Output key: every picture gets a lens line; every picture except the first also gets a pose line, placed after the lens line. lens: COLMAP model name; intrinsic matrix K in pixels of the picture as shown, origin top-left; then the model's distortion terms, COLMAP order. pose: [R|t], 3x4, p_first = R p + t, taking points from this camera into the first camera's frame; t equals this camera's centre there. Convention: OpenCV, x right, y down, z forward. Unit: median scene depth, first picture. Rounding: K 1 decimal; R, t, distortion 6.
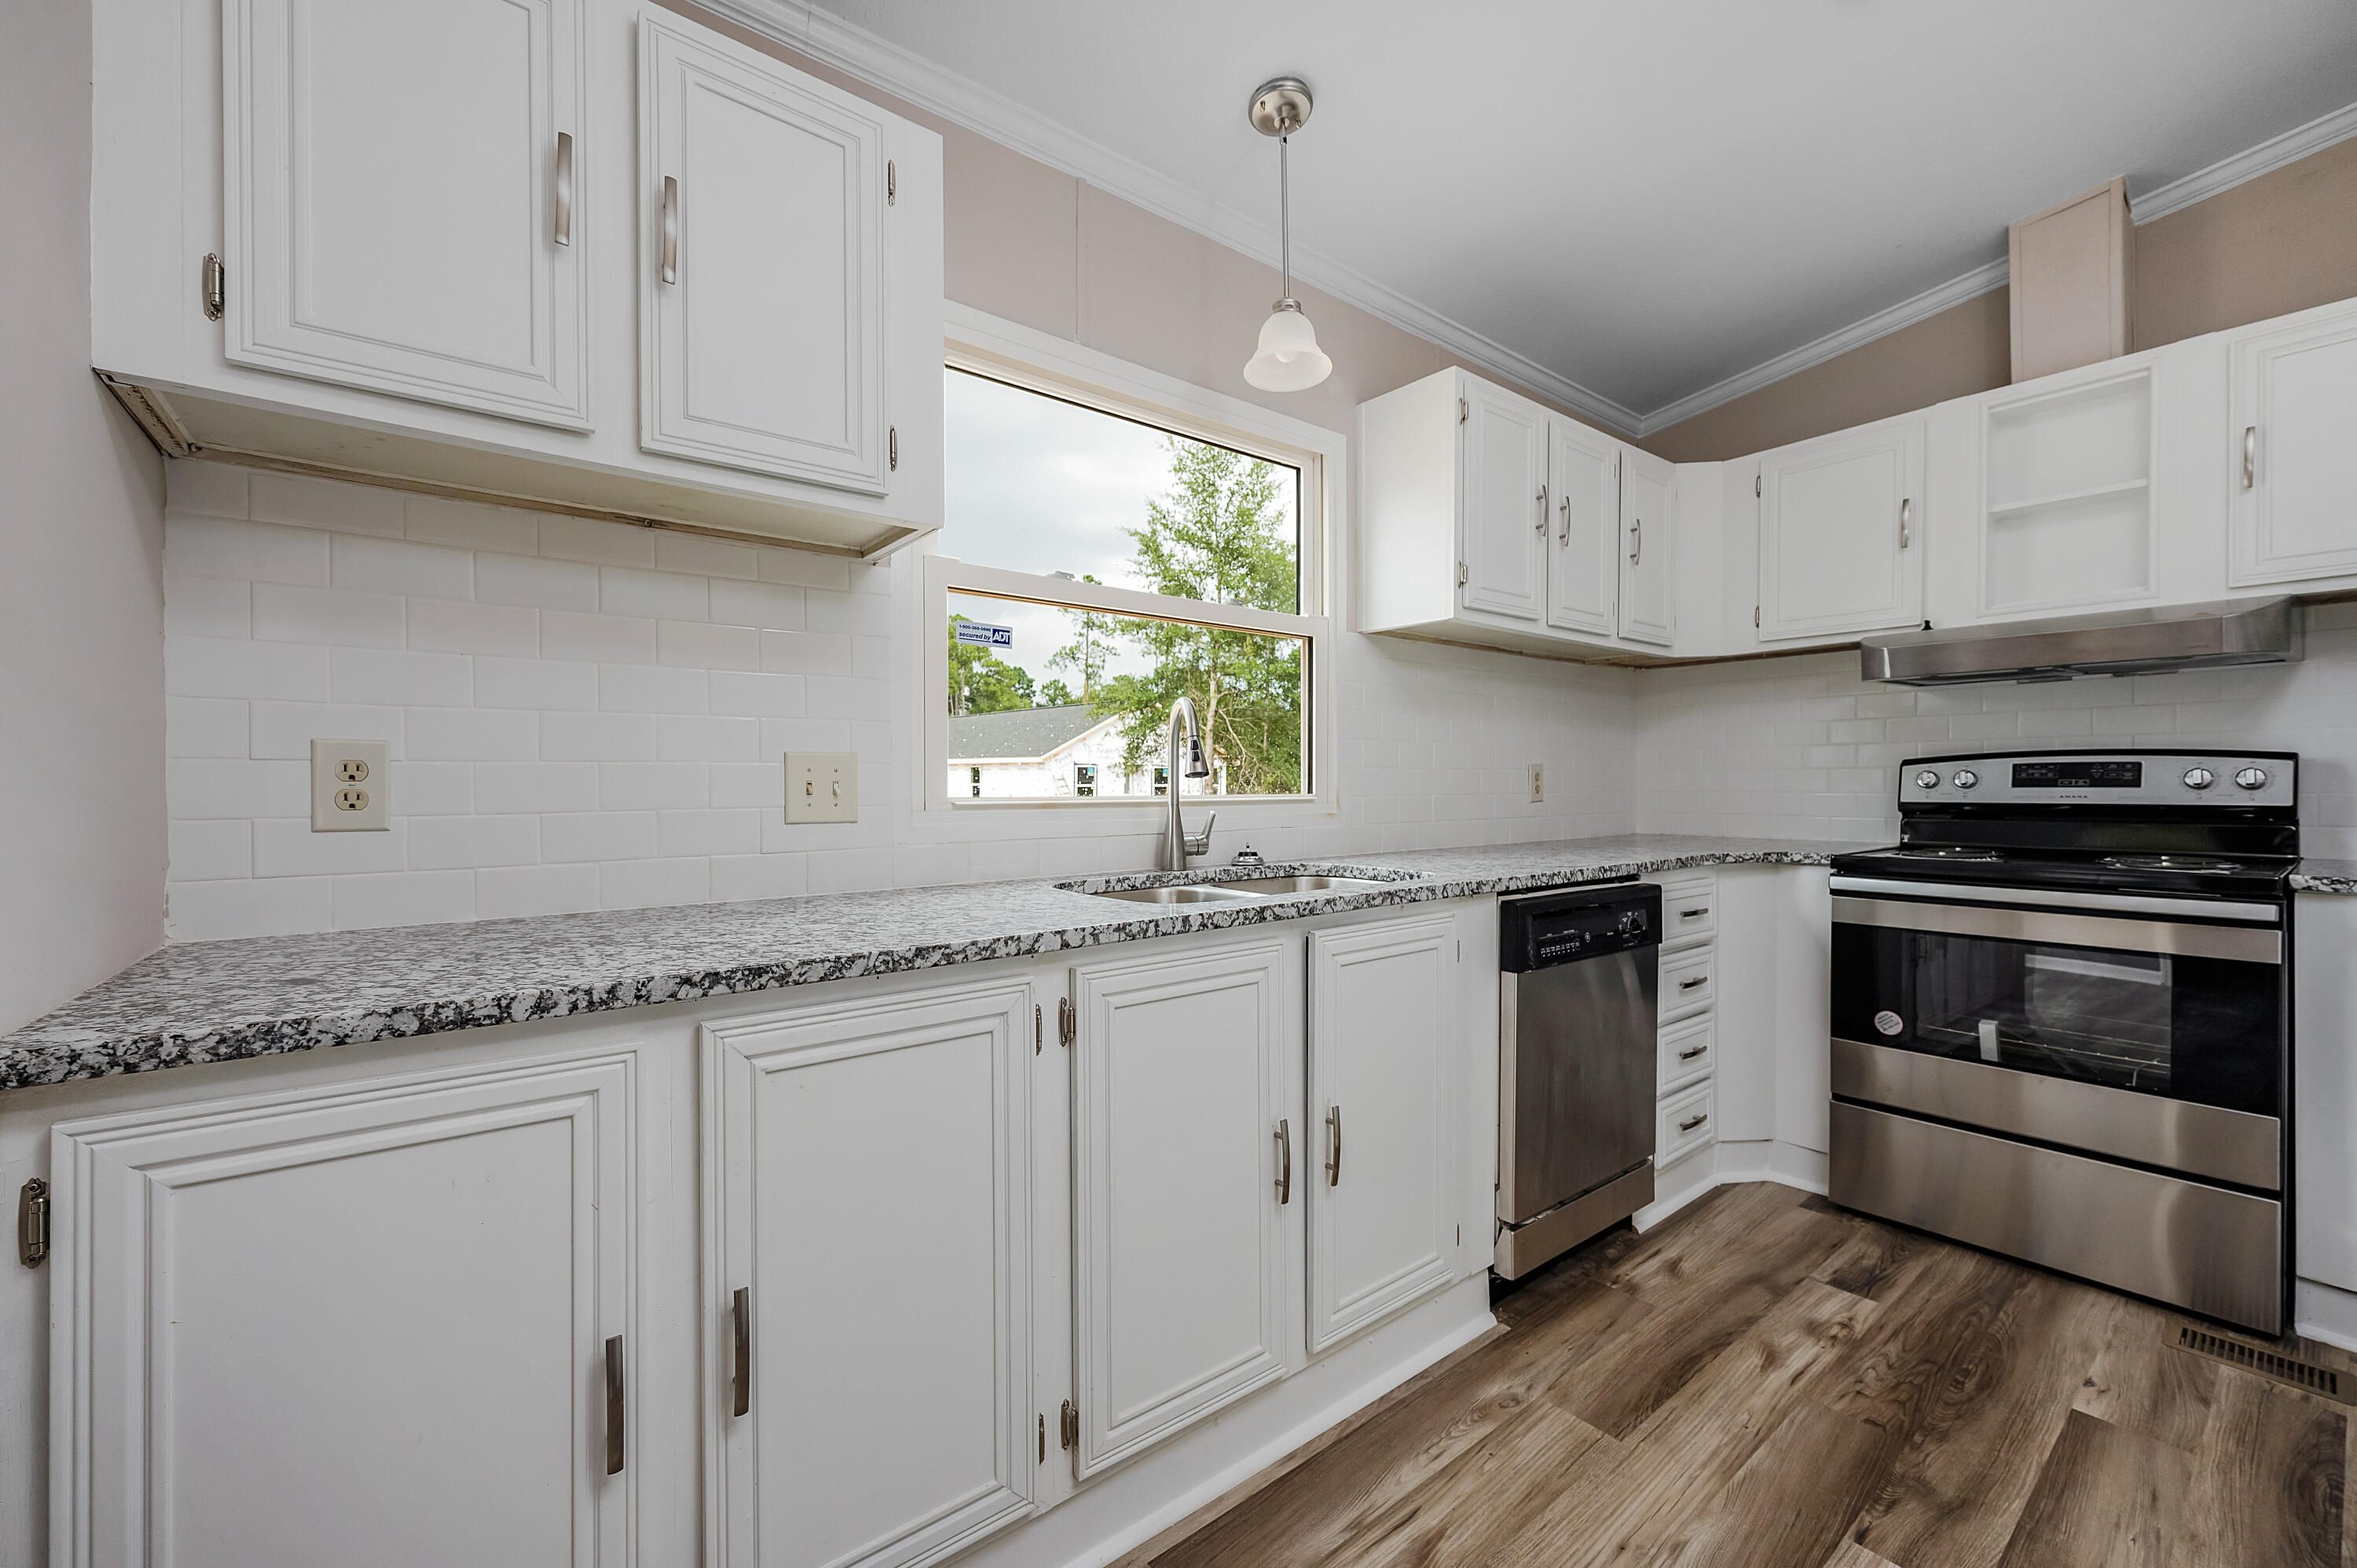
lens RADIAL K [[946.8, 0, 1185.8], [0, 946.8, 779.8], [0, 0, 1]] dist [0.001079, -0.000769]
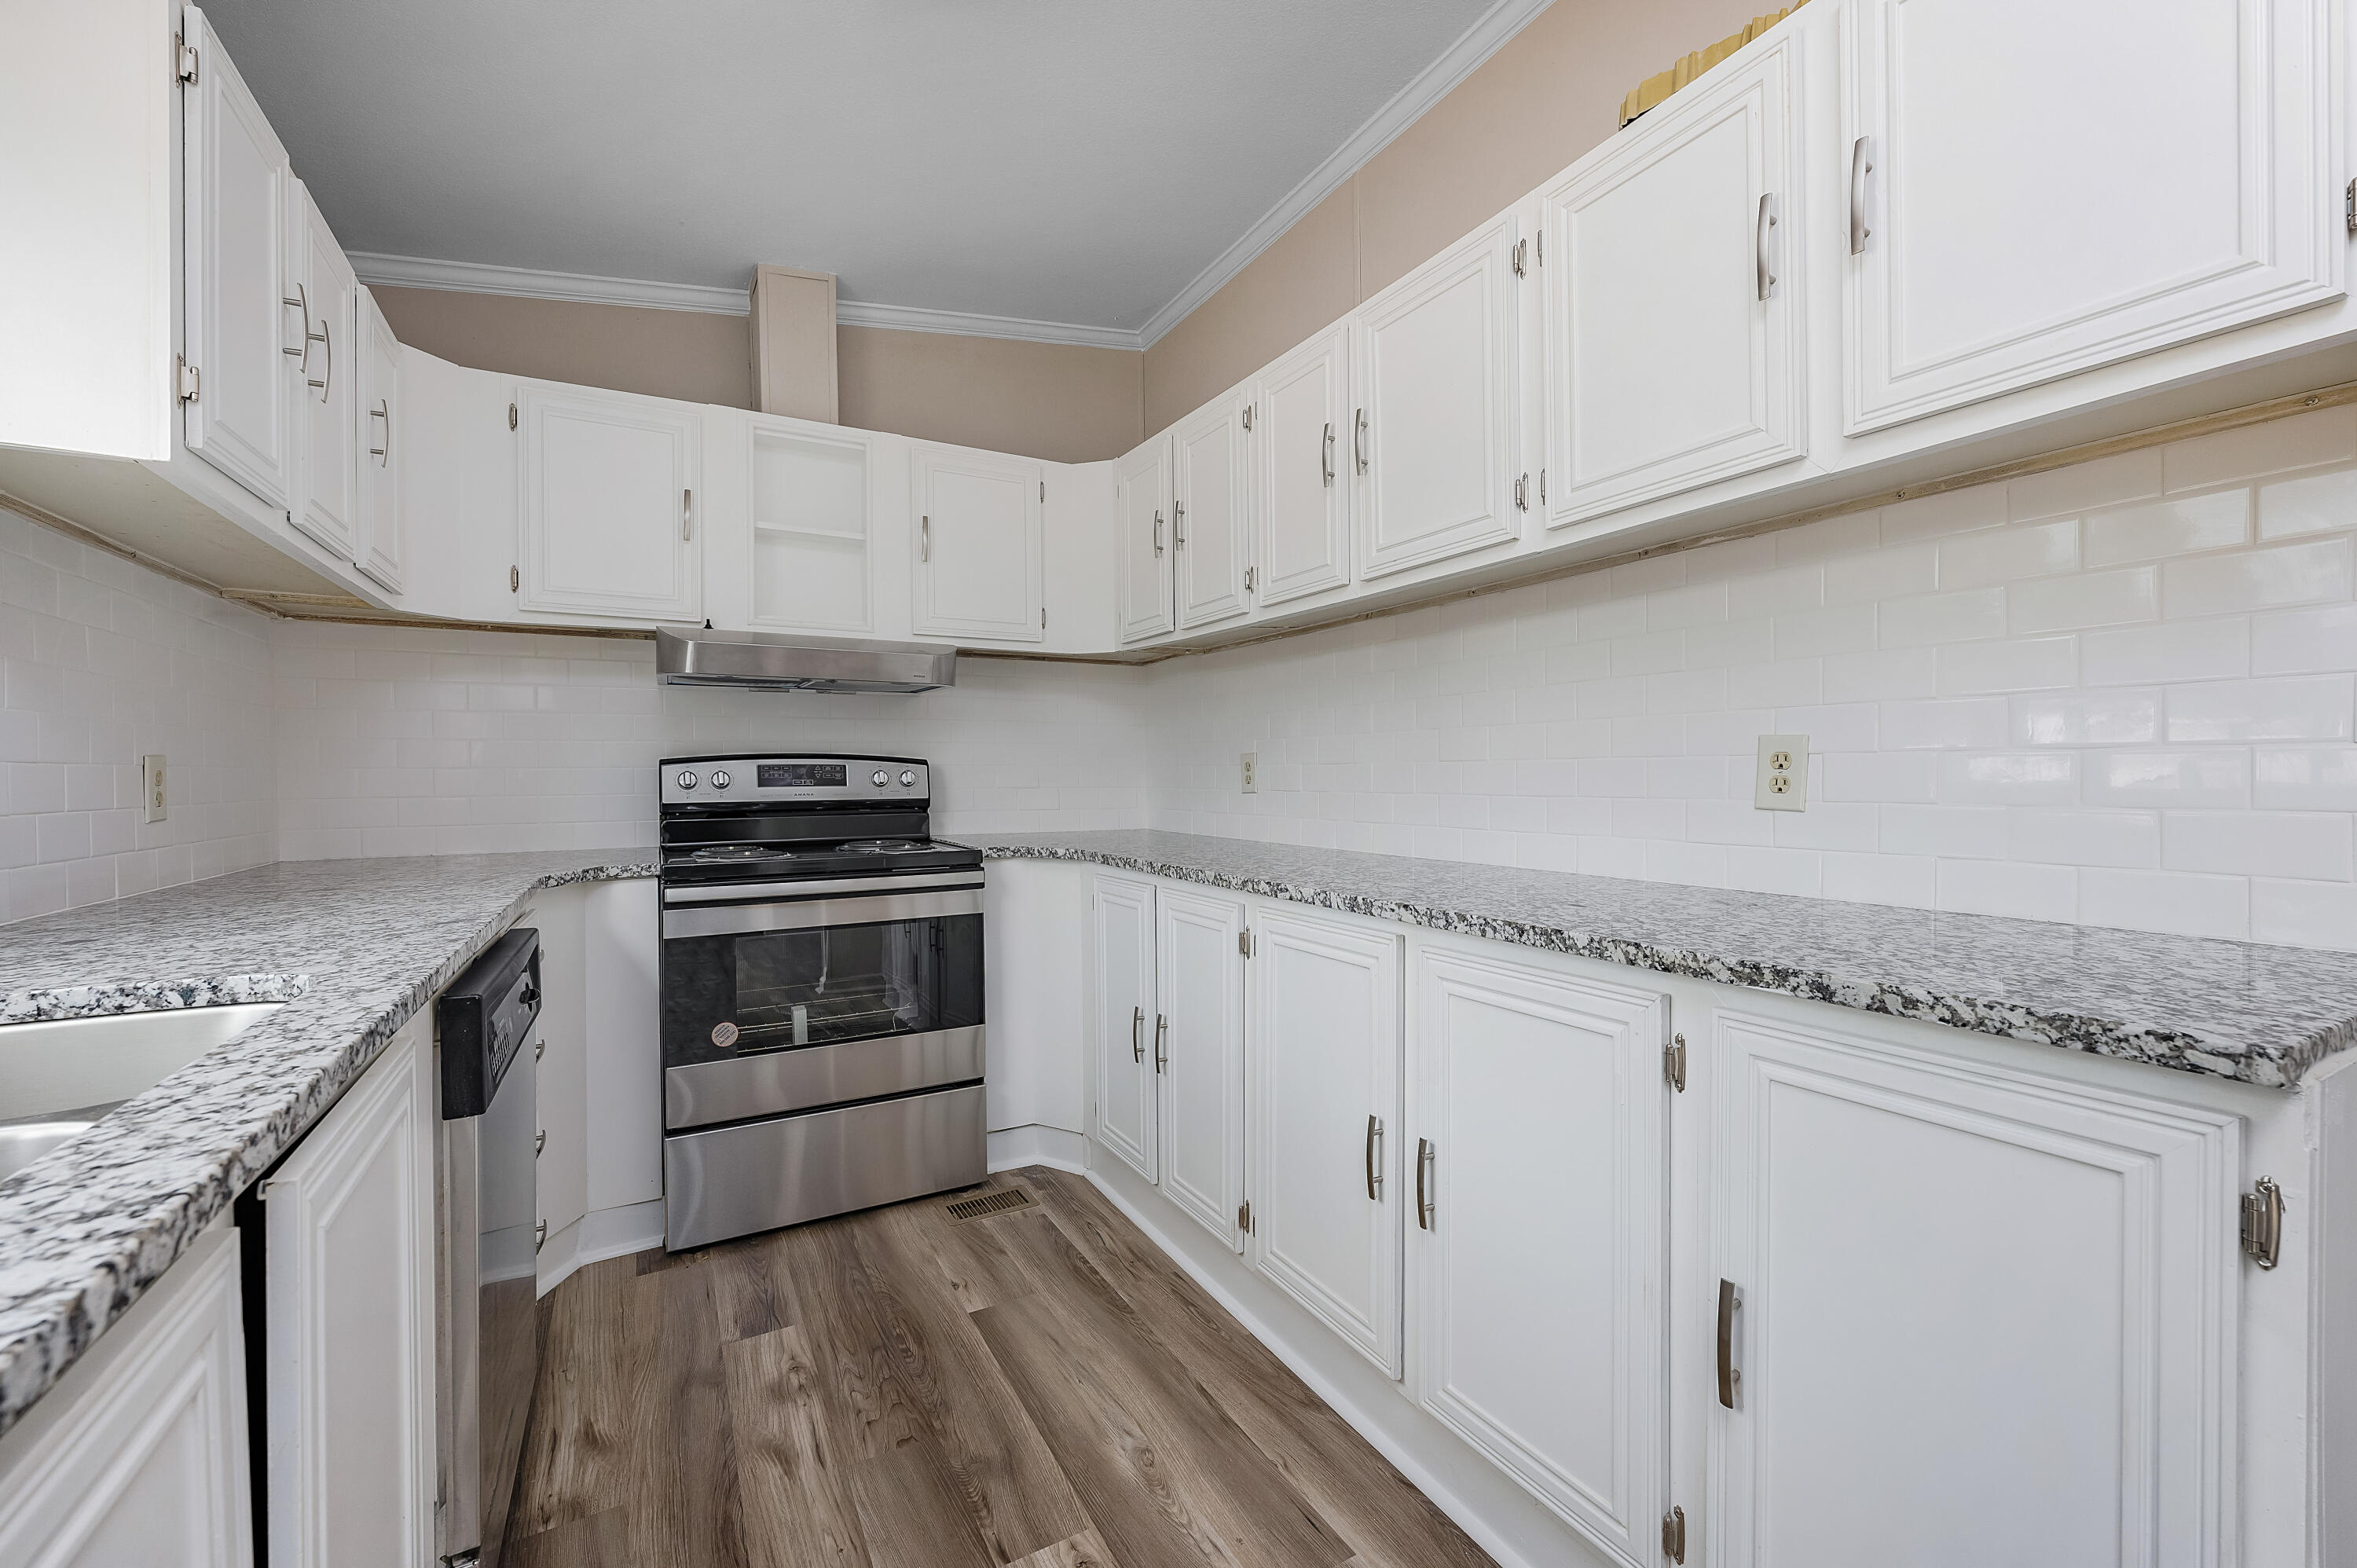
lens RADIAL K [[946.8, 0, 1185.8], [0, 946.8, 779.8], [0, 0, 1]] dist [0.001079, -0.000769]
pose [[0.152500, -0.004013, 0.988295, -0.144360], [0.001692, 0.999991, 0.003799, -0.003942], [-0.988302, 0.001093, 0.152505, 0.426242]]
